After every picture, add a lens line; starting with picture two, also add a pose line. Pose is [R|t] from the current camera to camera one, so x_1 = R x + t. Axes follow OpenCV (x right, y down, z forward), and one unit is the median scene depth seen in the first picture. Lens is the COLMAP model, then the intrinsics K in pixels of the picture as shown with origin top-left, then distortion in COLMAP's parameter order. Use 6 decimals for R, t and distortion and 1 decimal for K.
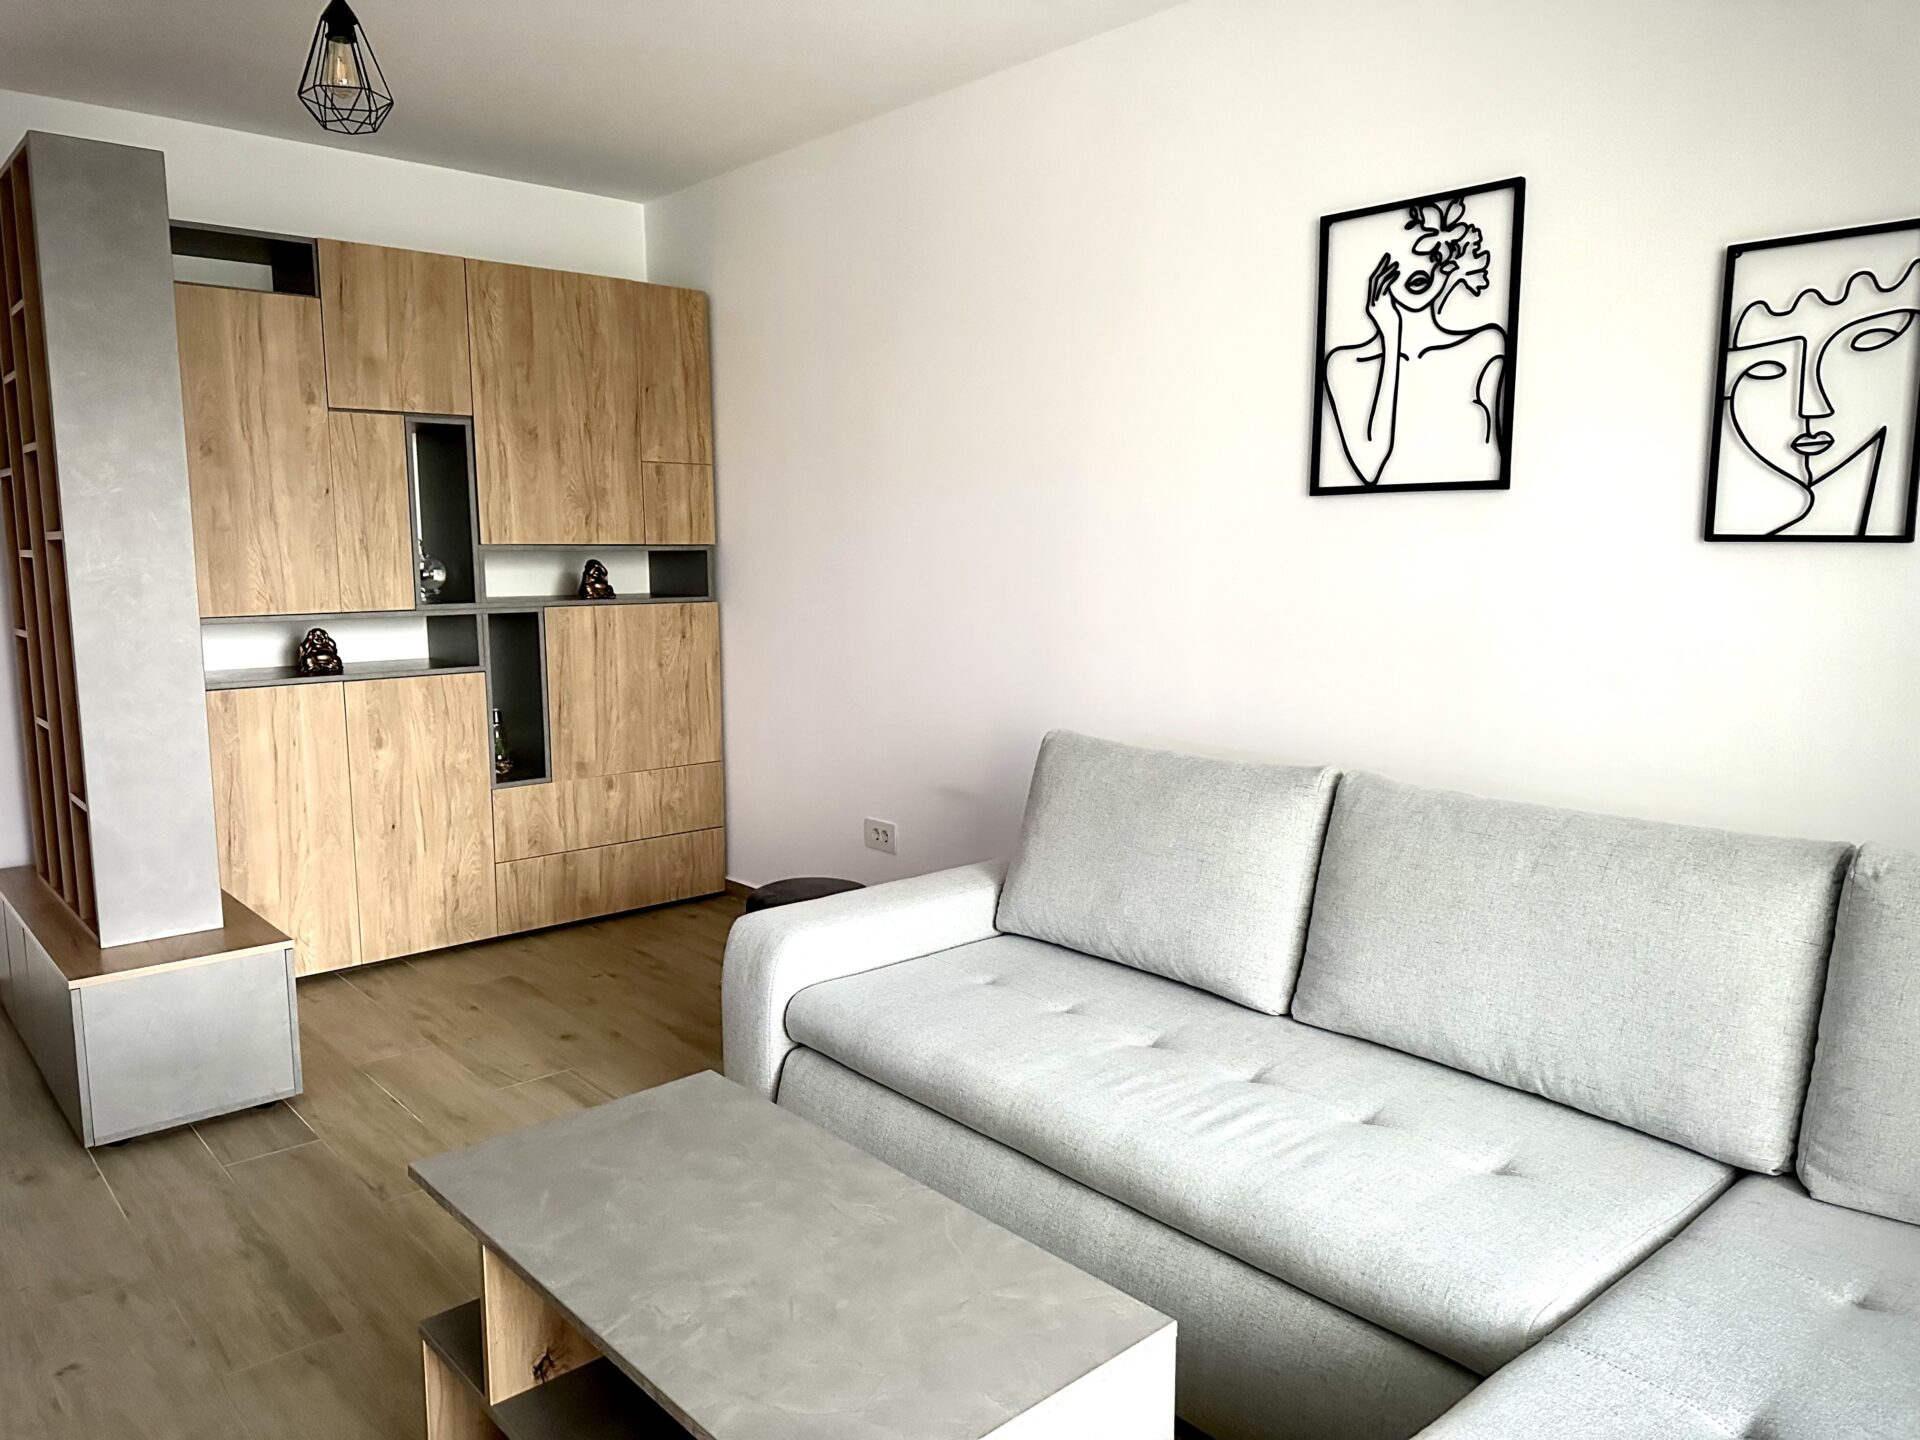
lens RADIAL K [[1354.3, 0, 964.2], [0, 1354.3, 716.1], [0, 0, 1]] dist [0.067638, -0.091809]
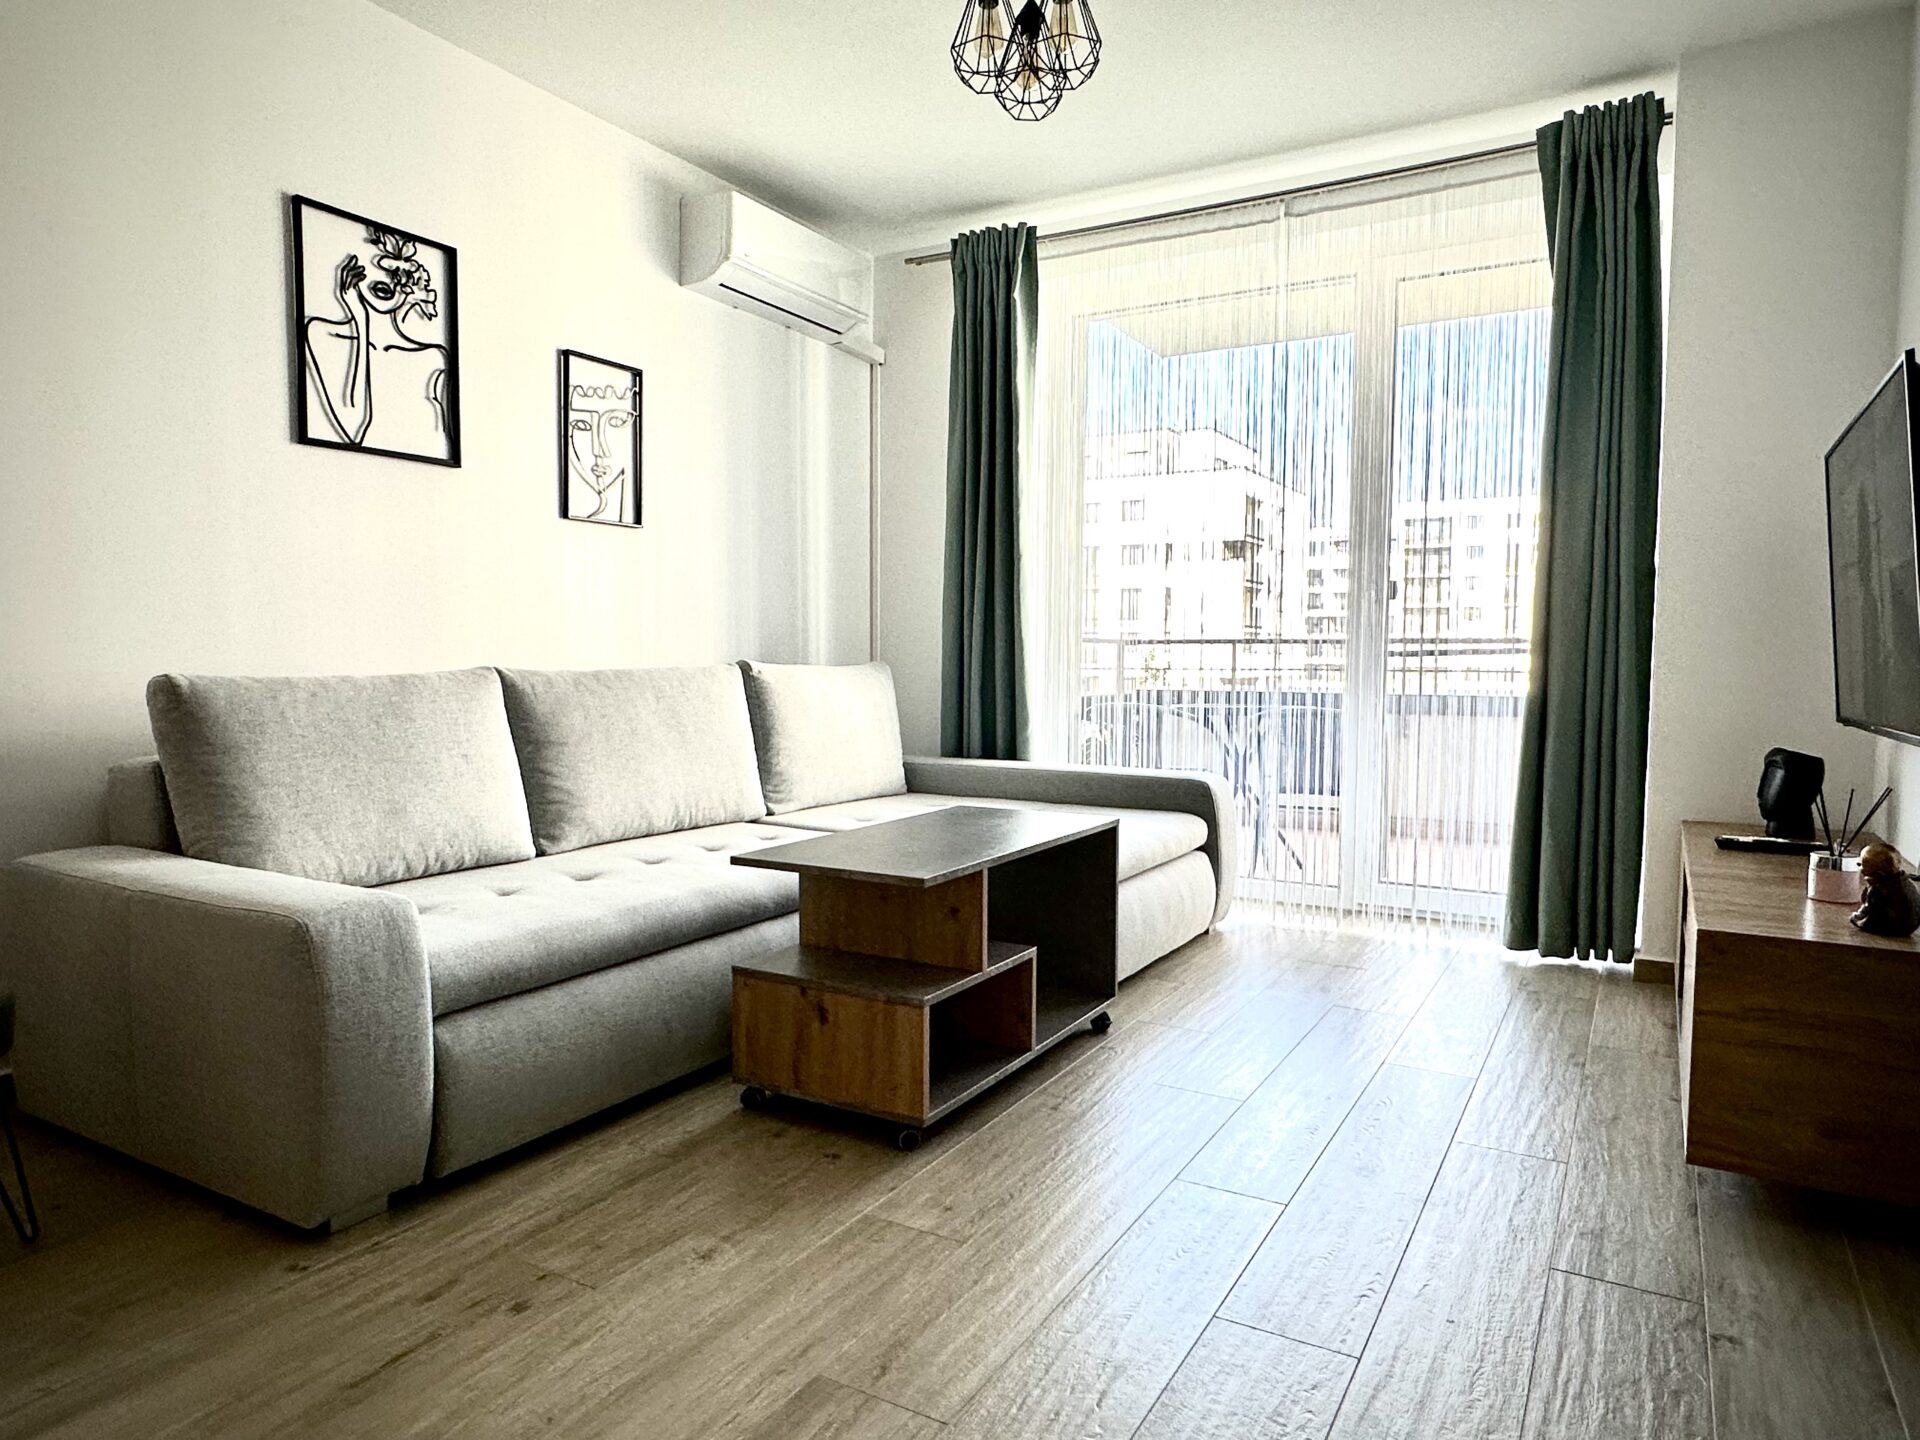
lens RADIAL K [[1210.4, 0, 955.1], [0, 1210.4, 729.3], [0, 0, 1]] dist [-0.003943, 0.004223]
pose [[-0.312179, -0.061418, 0.948036, -0.923872], [0.123348, 0.986841, 0.104549, 0.029696], [-0.941982, 0.149577, -0.300495, 0.913356]]
